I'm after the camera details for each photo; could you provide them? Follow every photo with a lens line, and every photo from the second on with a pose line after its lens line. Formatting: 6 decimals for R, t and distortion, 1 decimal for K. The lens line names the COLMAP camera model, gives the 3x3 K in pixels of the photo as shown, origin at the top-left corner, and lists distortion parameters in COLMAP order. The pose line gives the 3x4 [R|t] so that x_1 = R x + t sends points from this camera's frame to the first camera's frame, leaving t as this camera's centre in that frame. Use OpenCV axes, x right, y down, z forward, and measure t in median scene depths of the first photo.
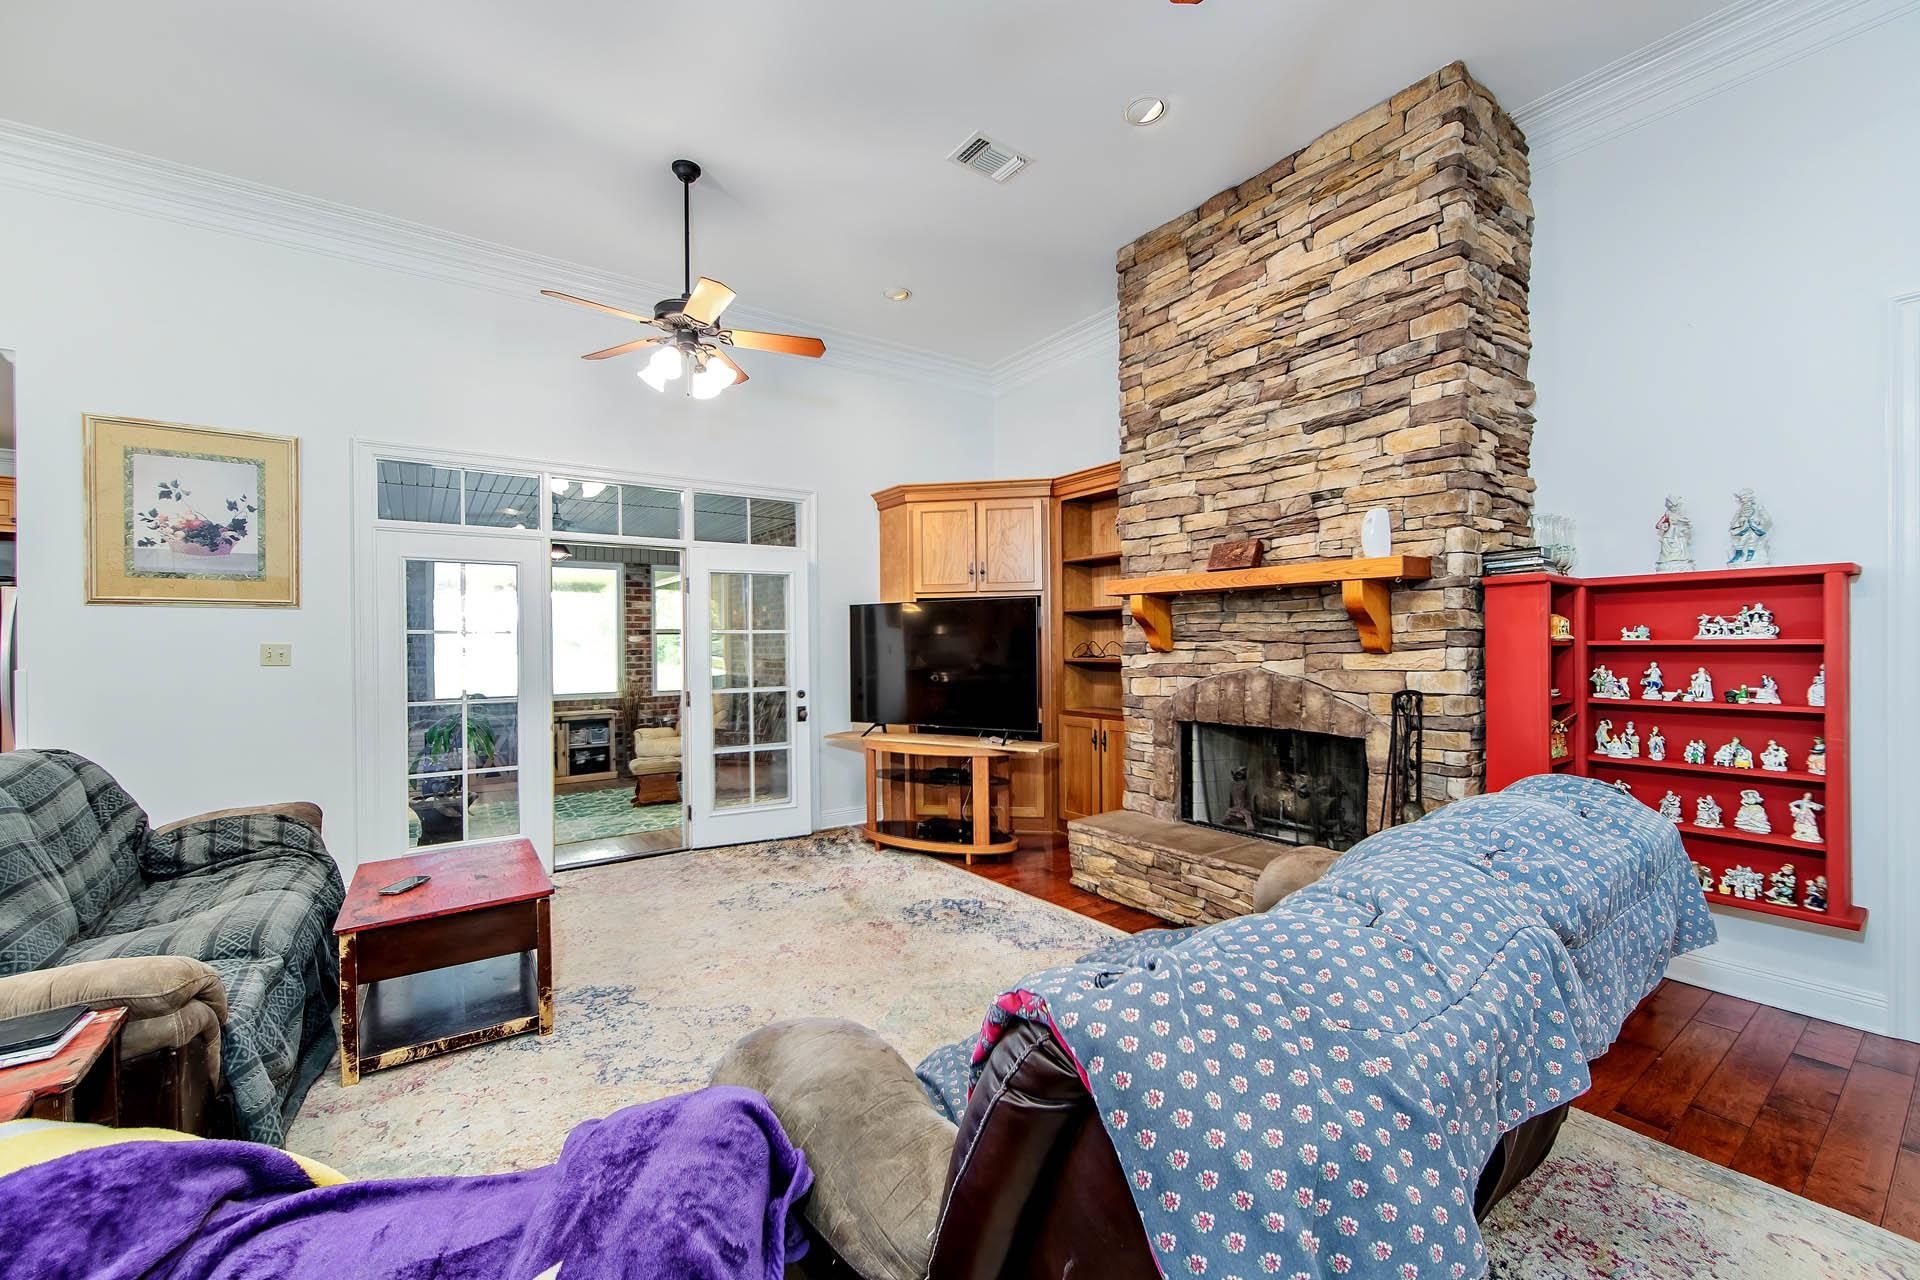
lens RADIAL K [[756.3, 0, 968.9], [0, 756.3, 643.9], [0, 0, 1]] dist [-0.000315, 0.000028]
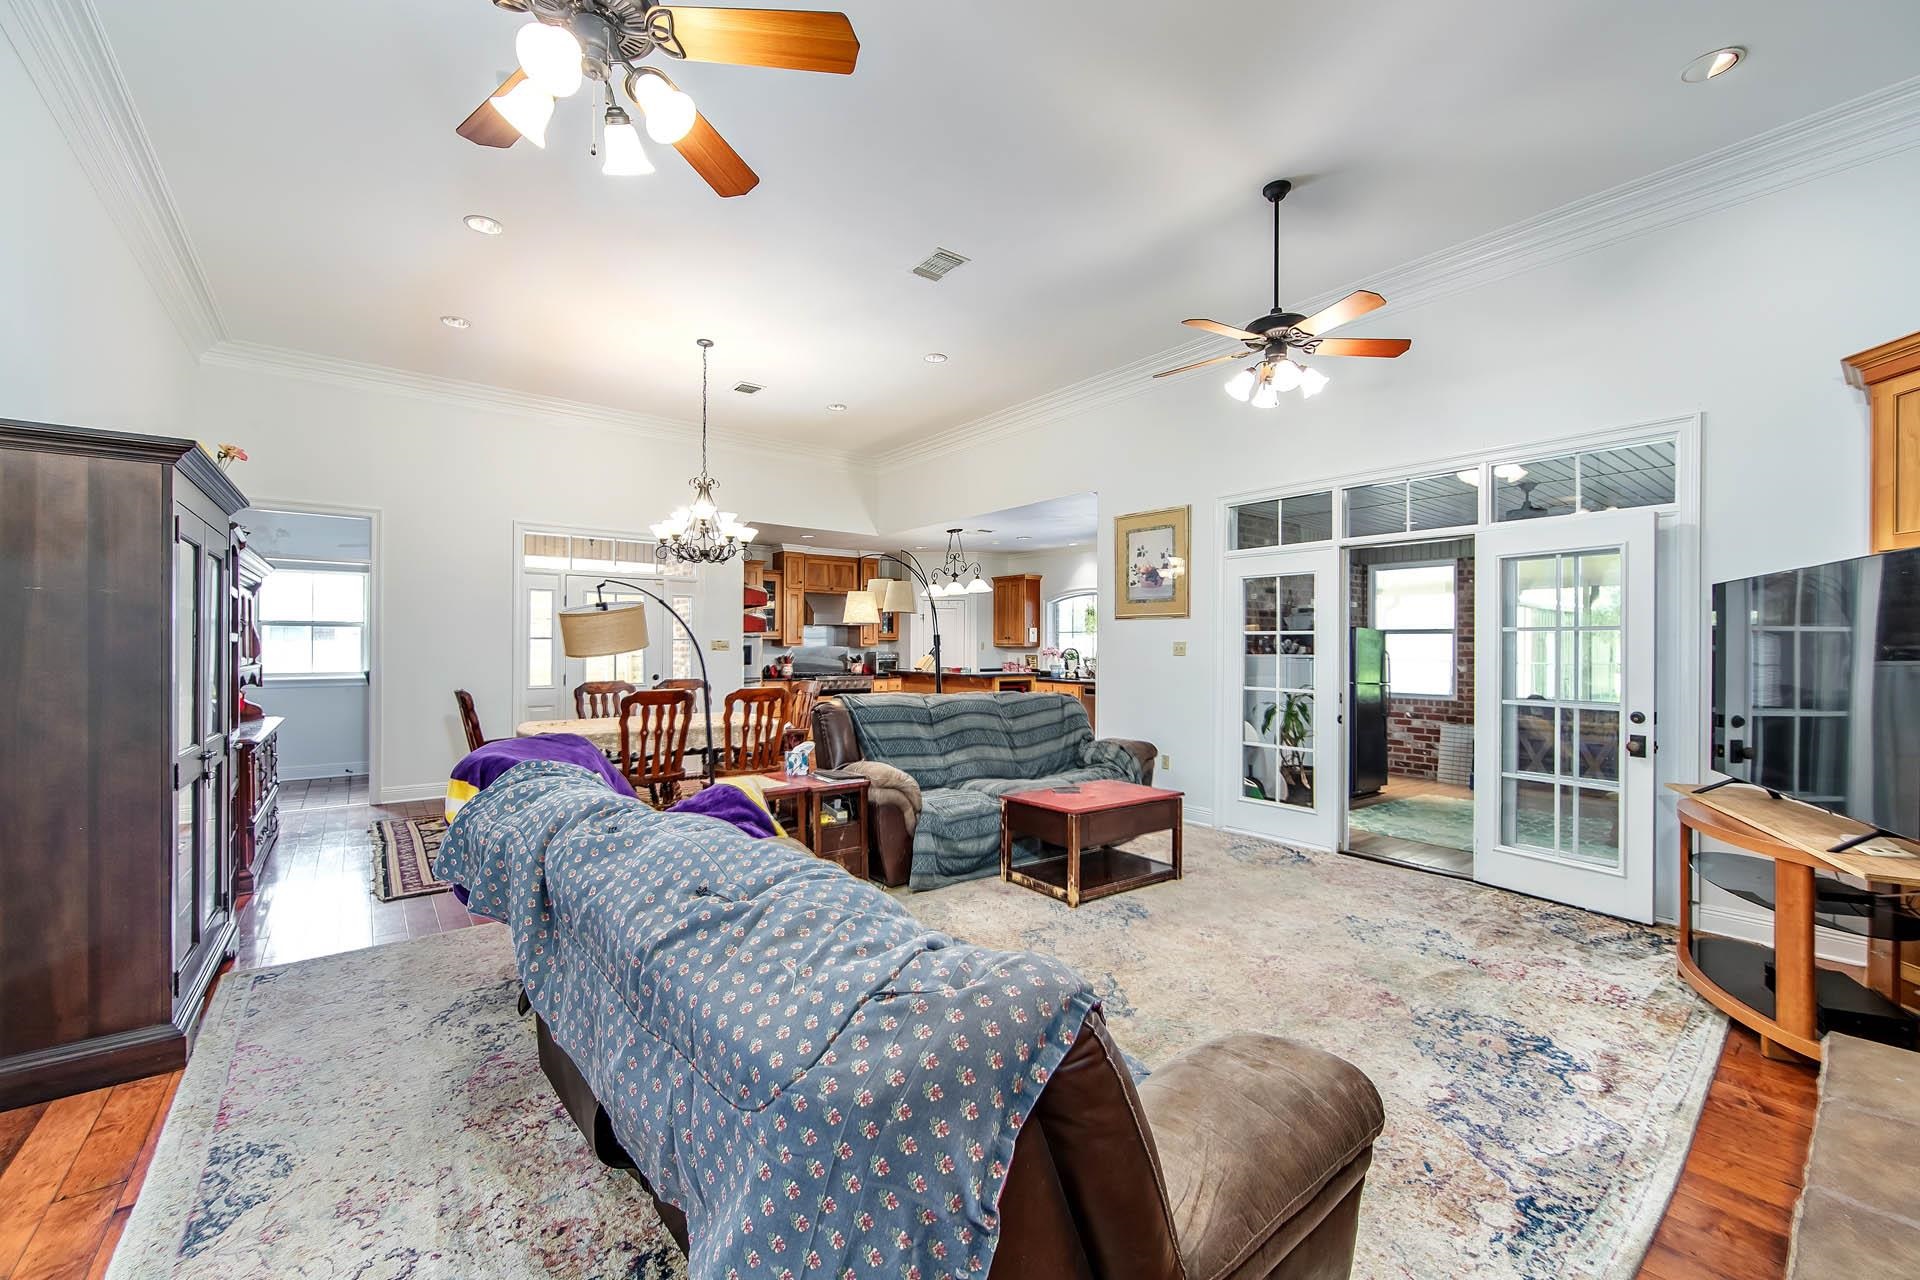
lens RADIAL K [[756.3, 0, 976.3], [0, 756.3, 642.5], [0, 0, 1]] dist [-0.000315, 0.000028]
pose [[0.072508, 0.003326, -0.997362, 0.462006], [-0.009119, 0.999955, 0.002672, 0.001042], [0.997326, 0.008901, 0.072535, 0.370128]]
